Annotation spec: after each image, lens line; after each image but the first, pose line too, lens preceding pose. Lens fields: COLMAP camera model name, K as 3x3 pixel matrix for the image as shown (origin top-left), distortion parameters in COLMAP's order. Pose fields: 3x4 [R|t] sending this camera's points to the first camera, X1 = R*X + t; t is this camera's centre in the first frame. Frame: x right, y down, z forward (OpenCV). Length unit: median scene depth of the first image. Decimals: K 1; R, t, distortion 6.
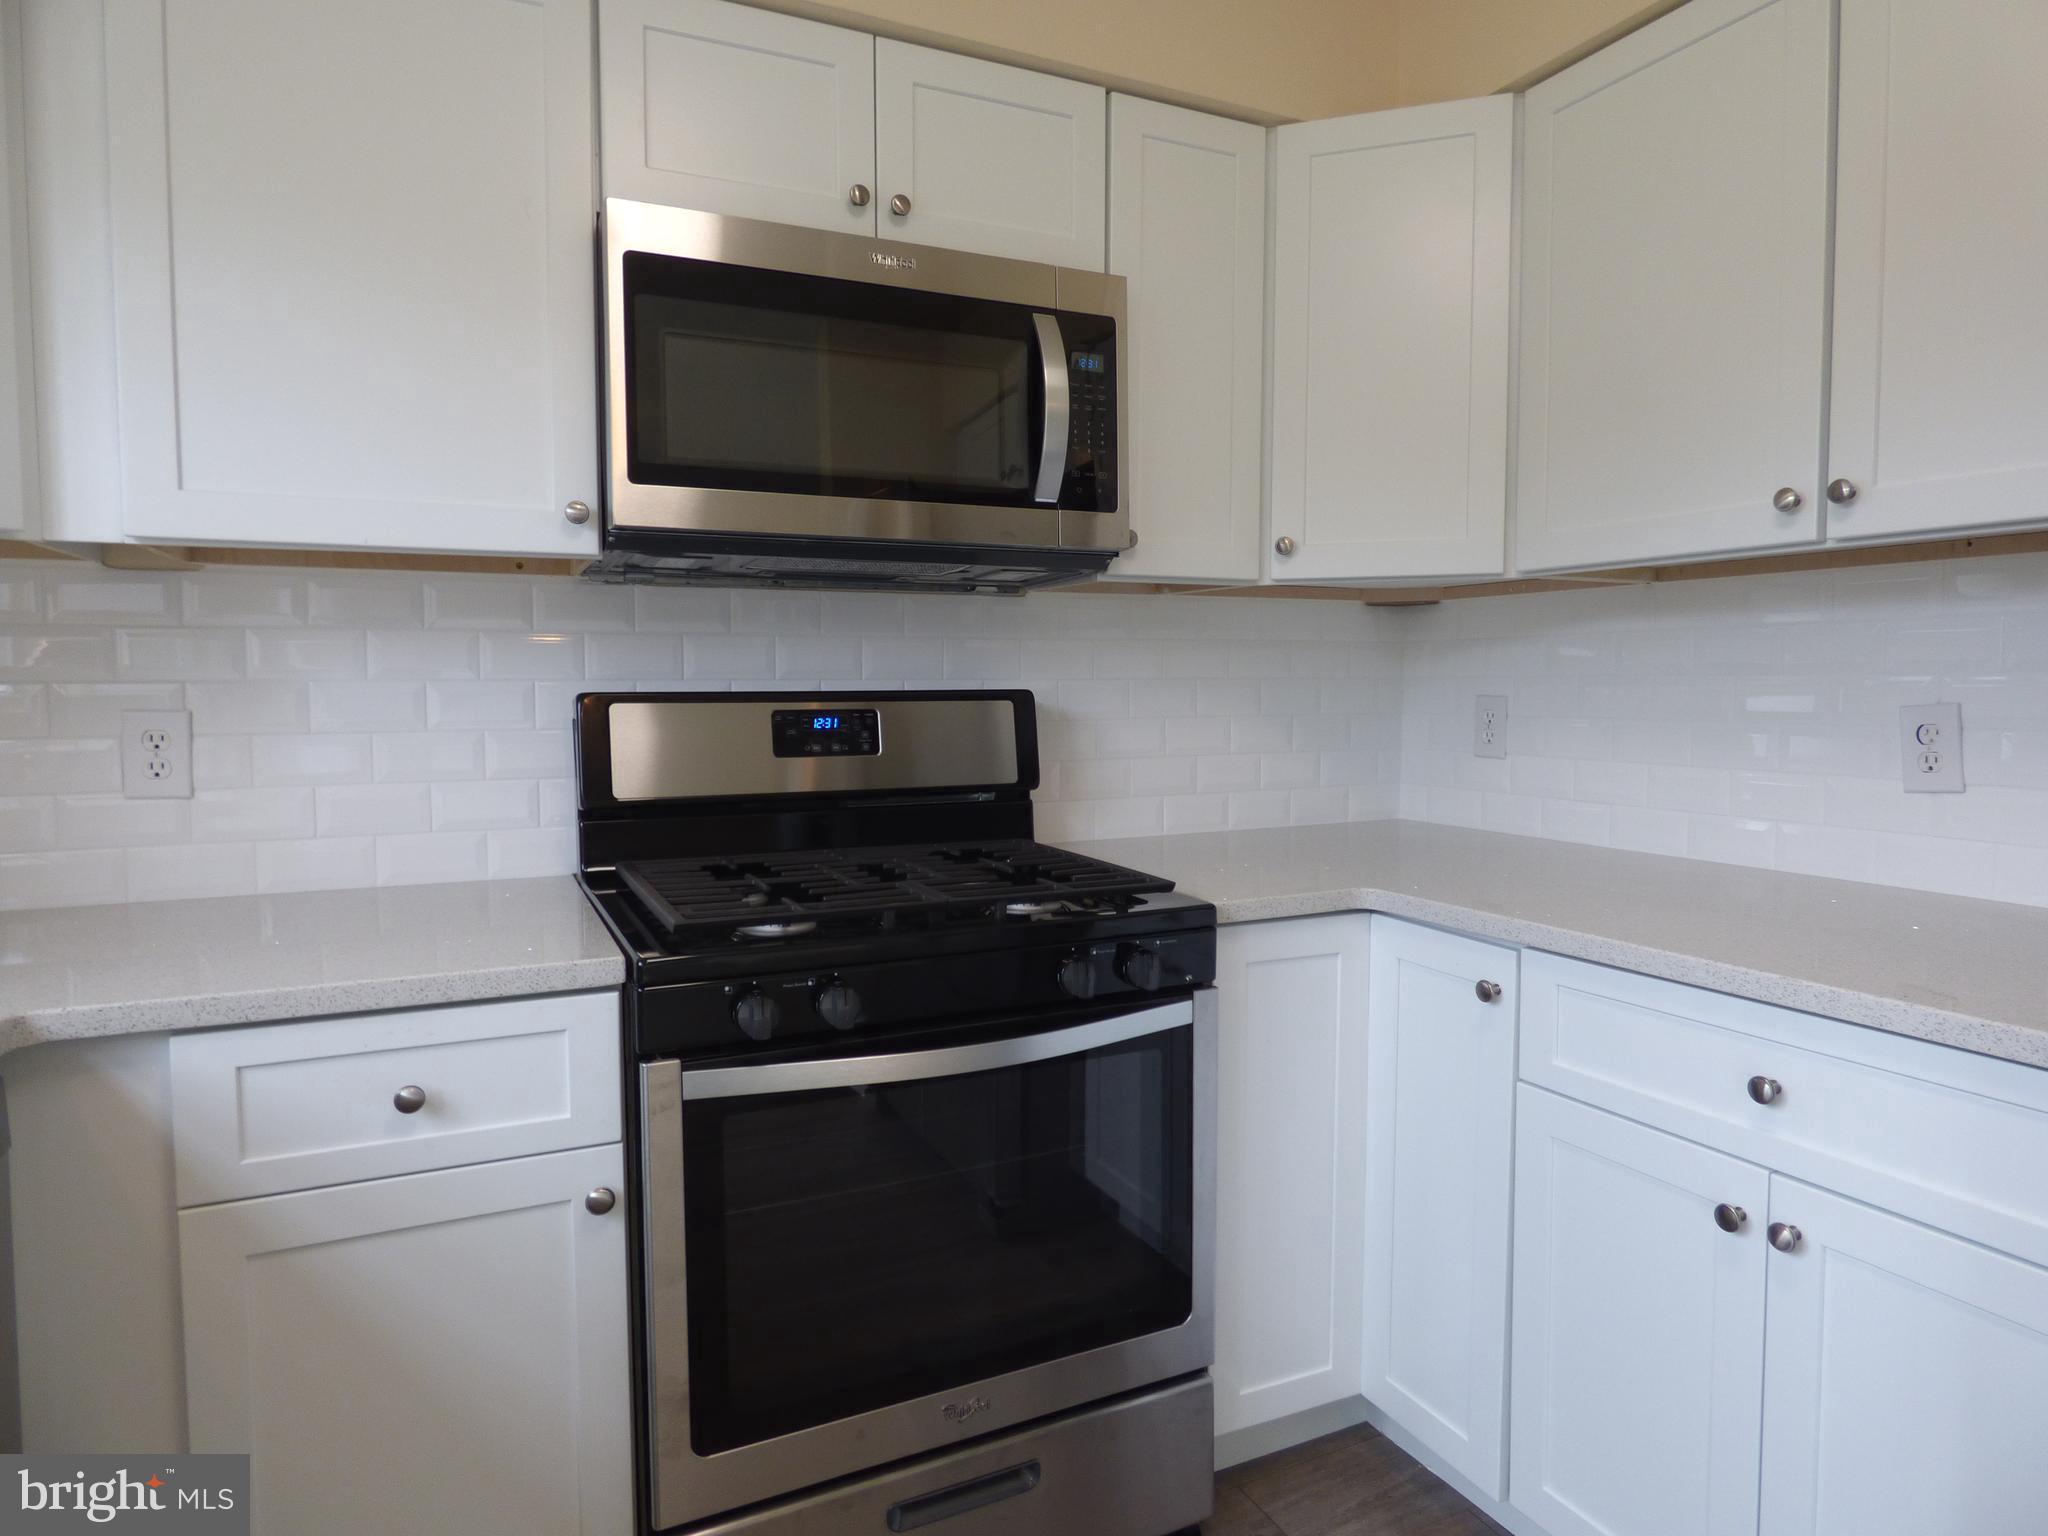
lens RADIAL K [[1221.7, 0, 1041.1], [0, 1221.7, 757.0], [0, 0, 1]] dist [-0.011829, 0.001017]
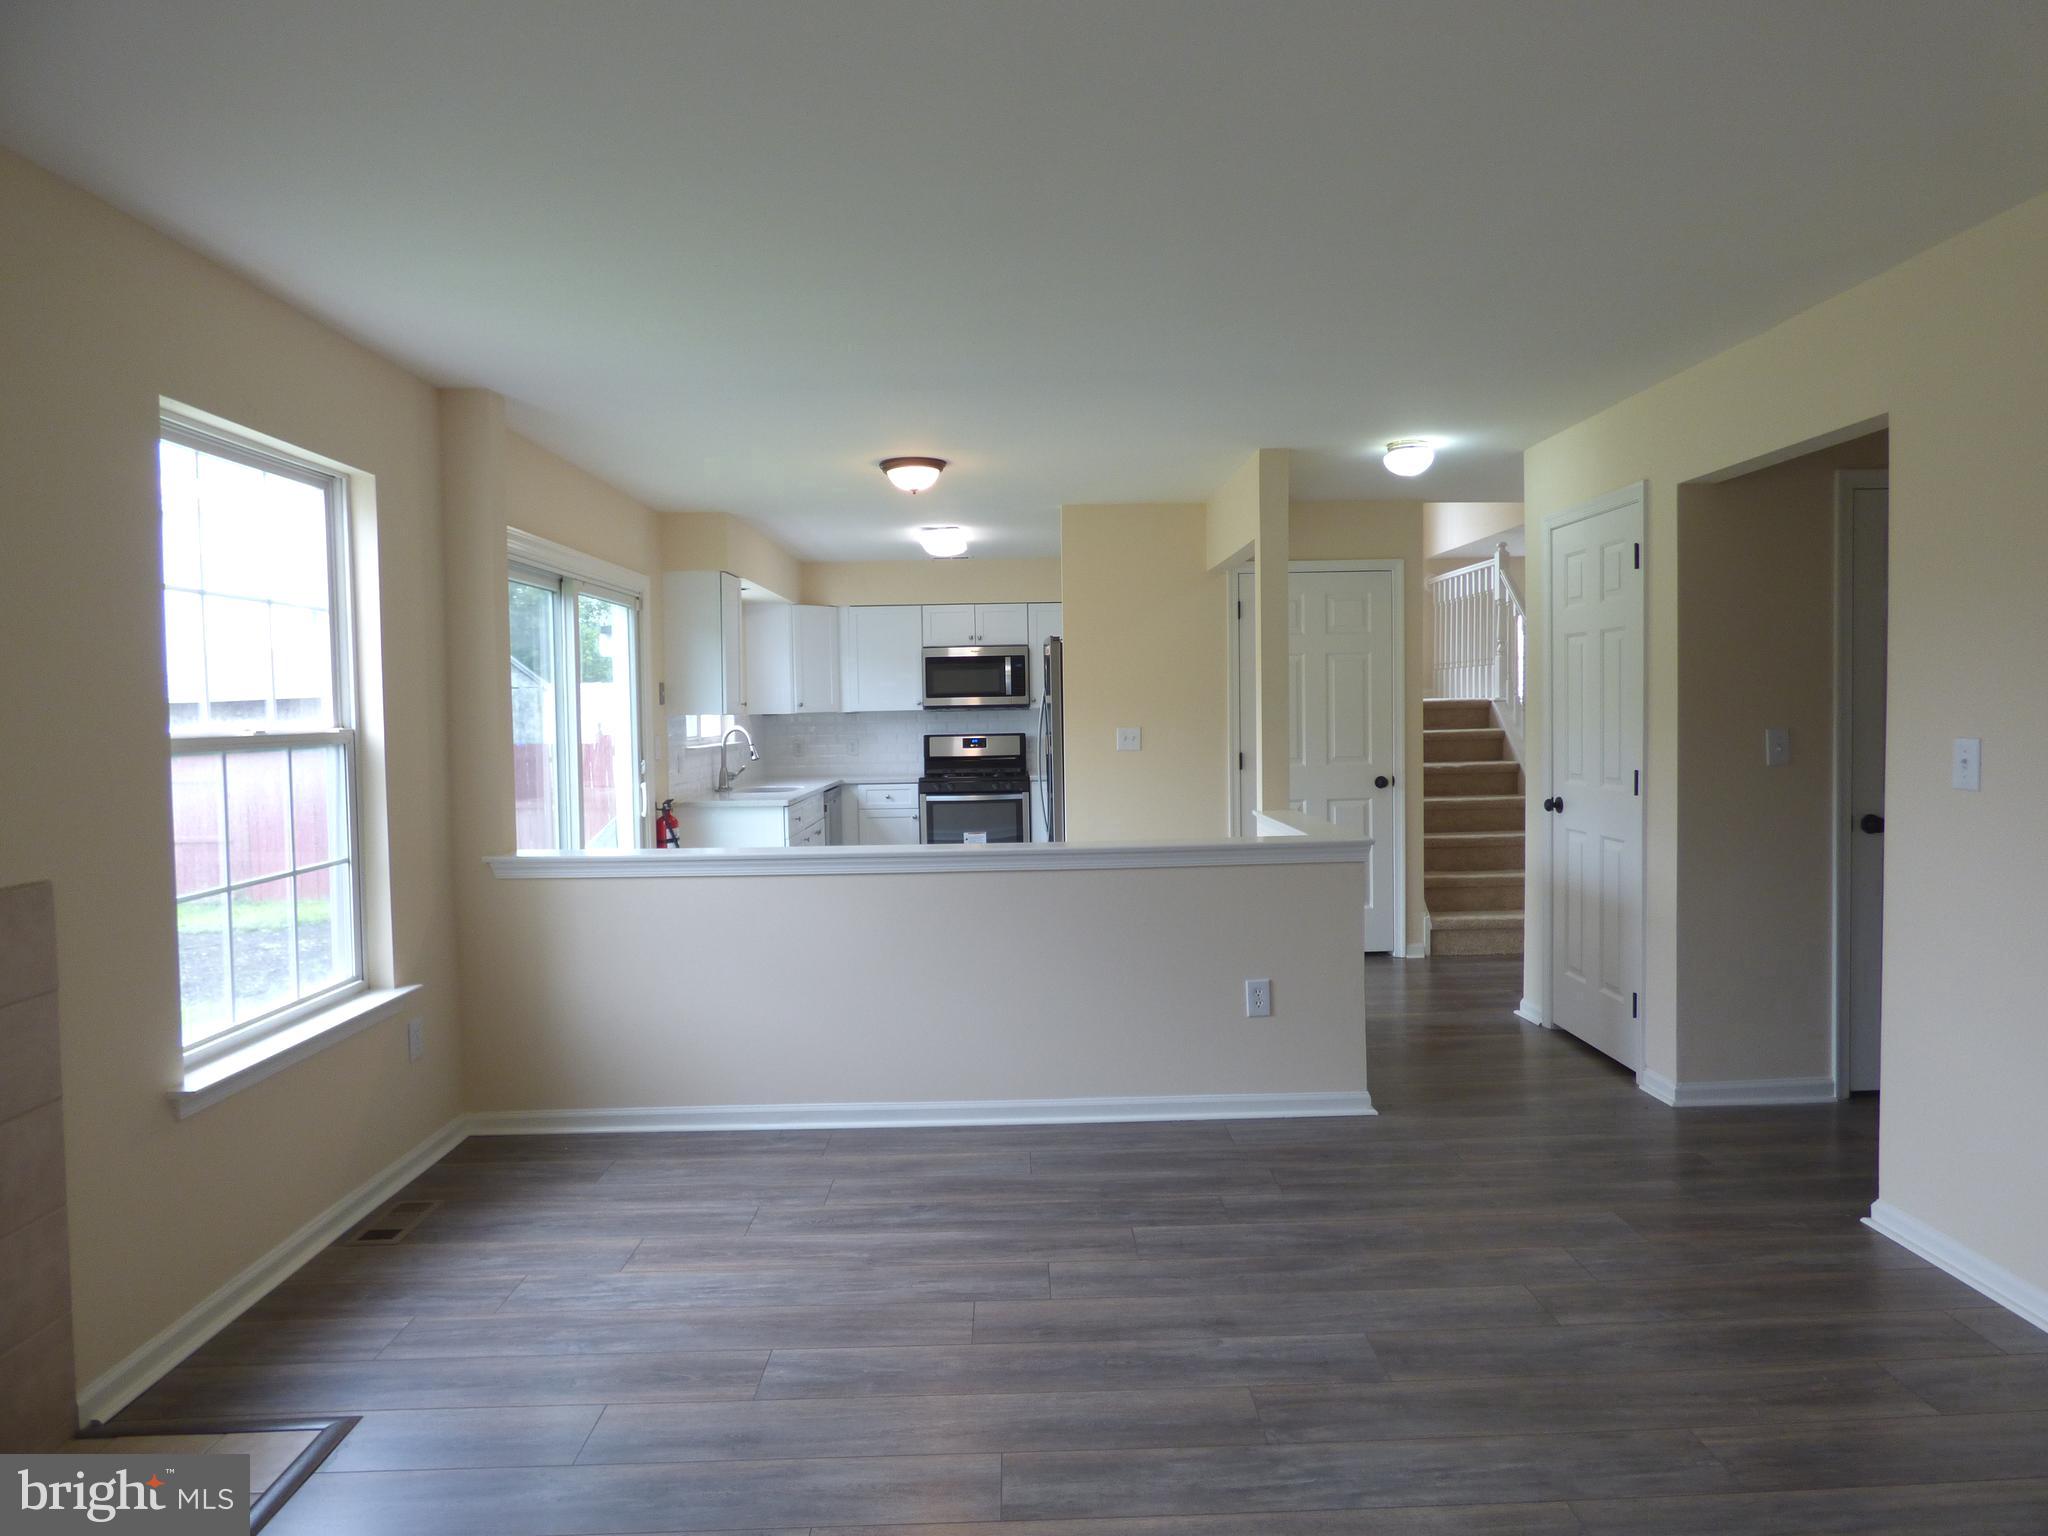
lens RADIAL K [[1221.7, 0, 1027.3], [0, 1221.7, 767.7], [0, 0, 1]] dist [-0.011829, 0.001017]
pose [[0.906373, 0.006496, -0.422429, 2.358186], [-0.008766, 0.999956, -0.003432, 0.106062], [0.422388, 0.006813, 0.906389, -3.735462]]
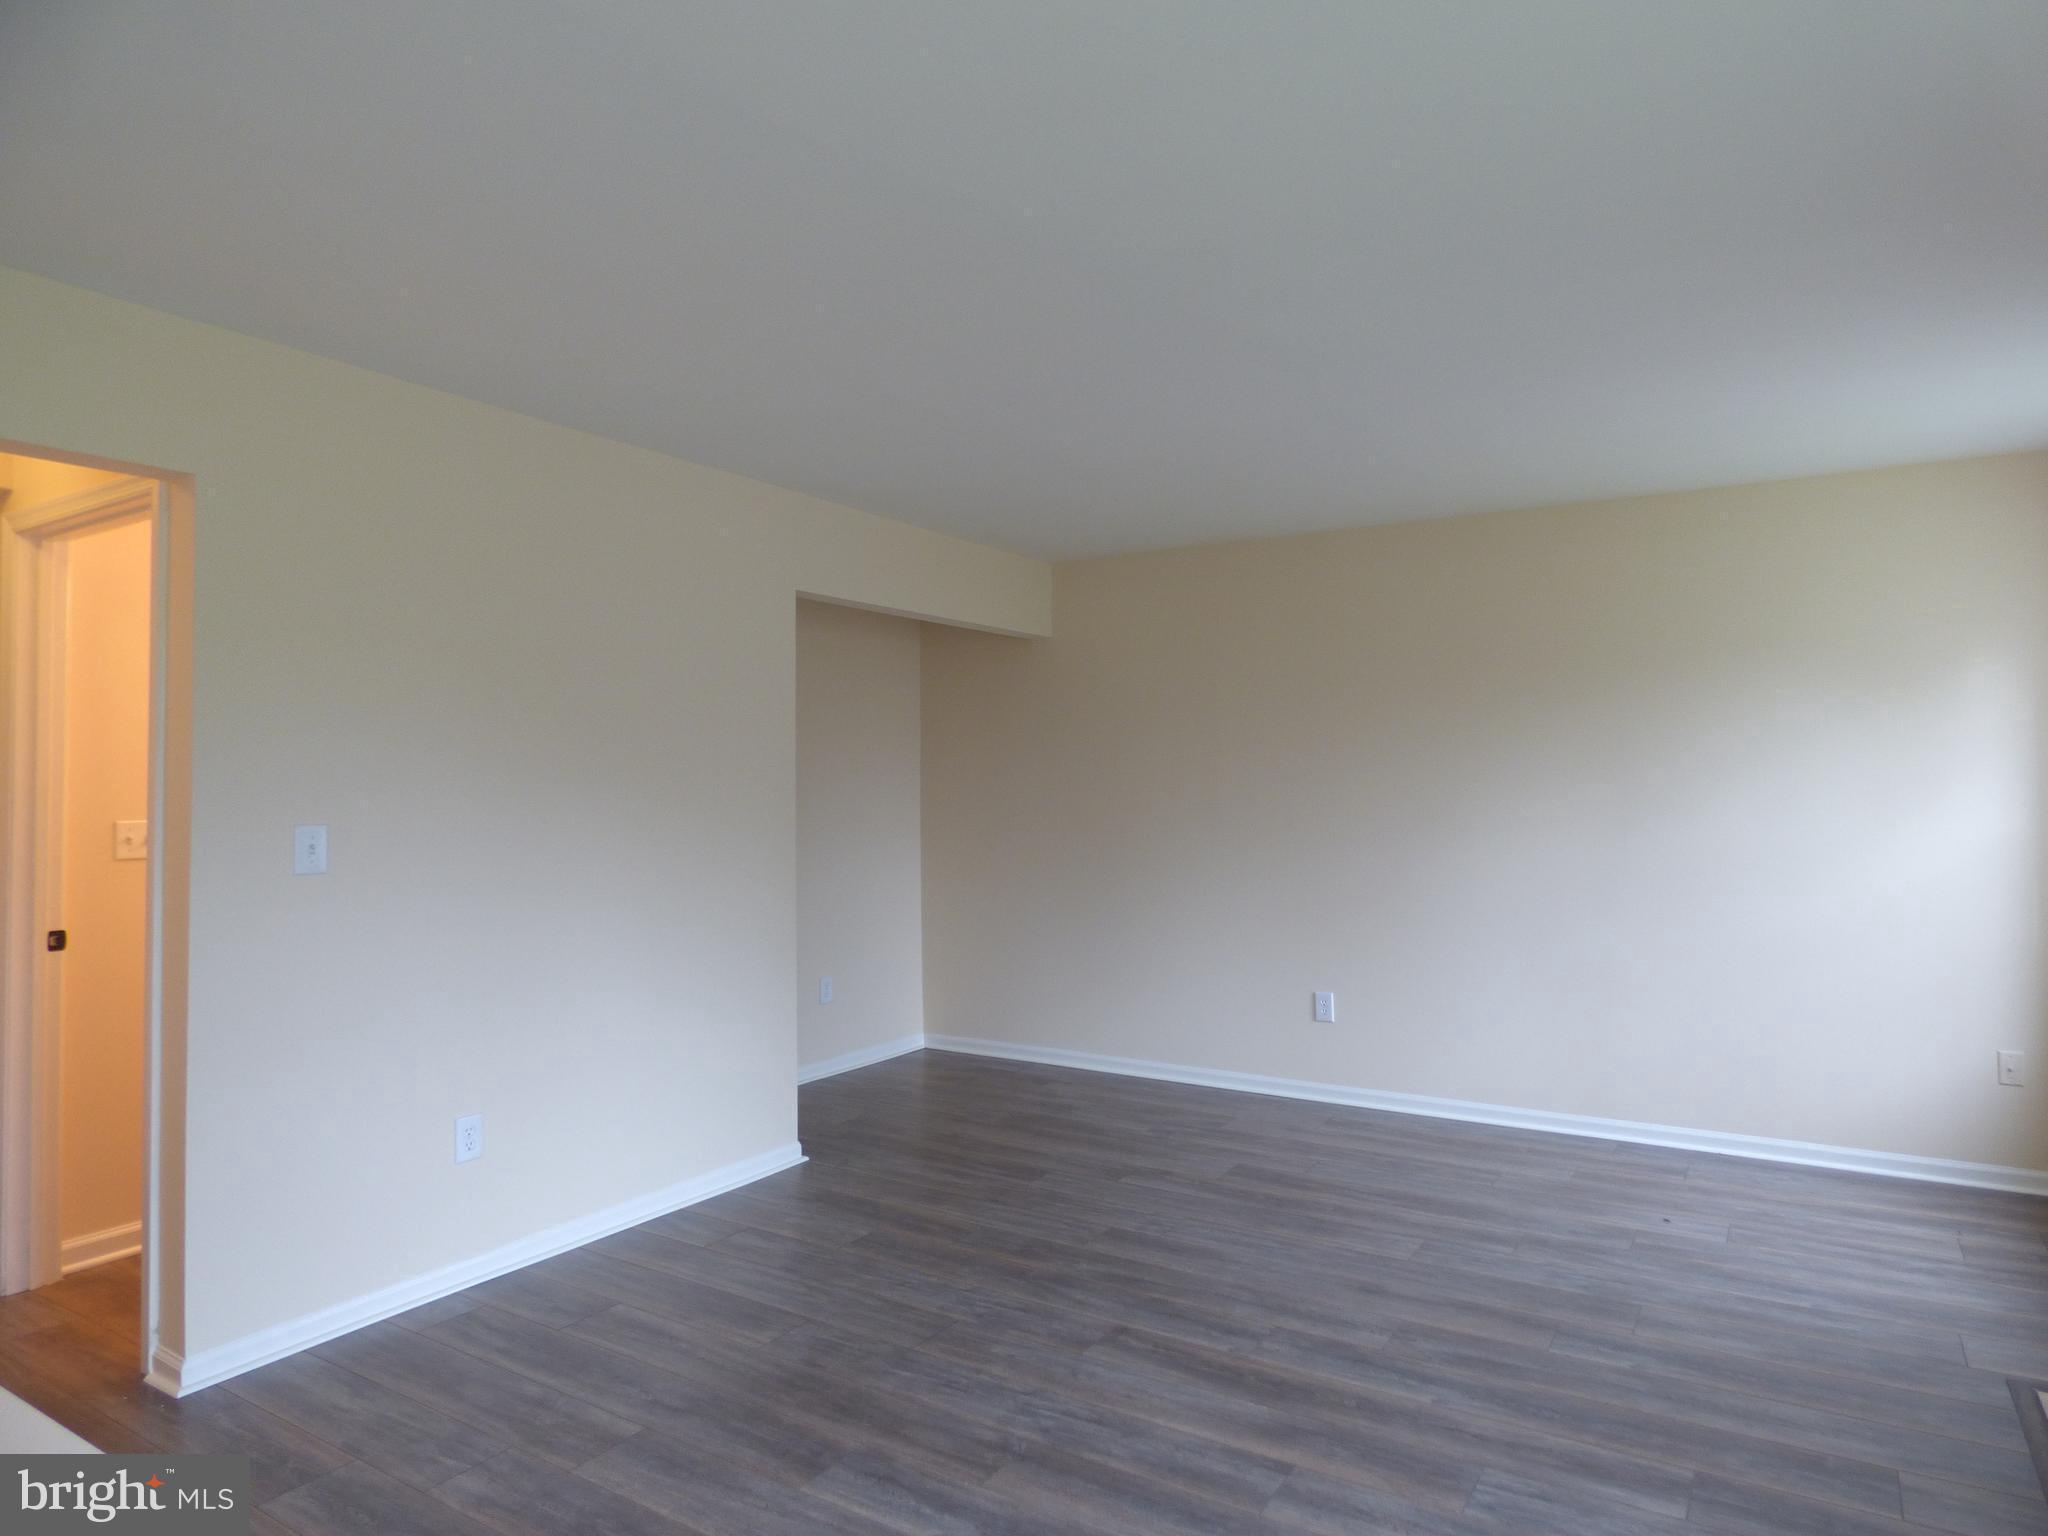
lens RADIAL K [[1221.7, 0, 1028.5], [0, 1221.7, 767.8], [0, 0, 1]] dist [-0.011829, 0.001017]
pose [[-0.521501, 0.026759, 0.852831, 0.662265], [0.058918, 0.998252, 0.004707, 0.006035], [-0.851214, 0.052702, -0.522166, -1.557944]]
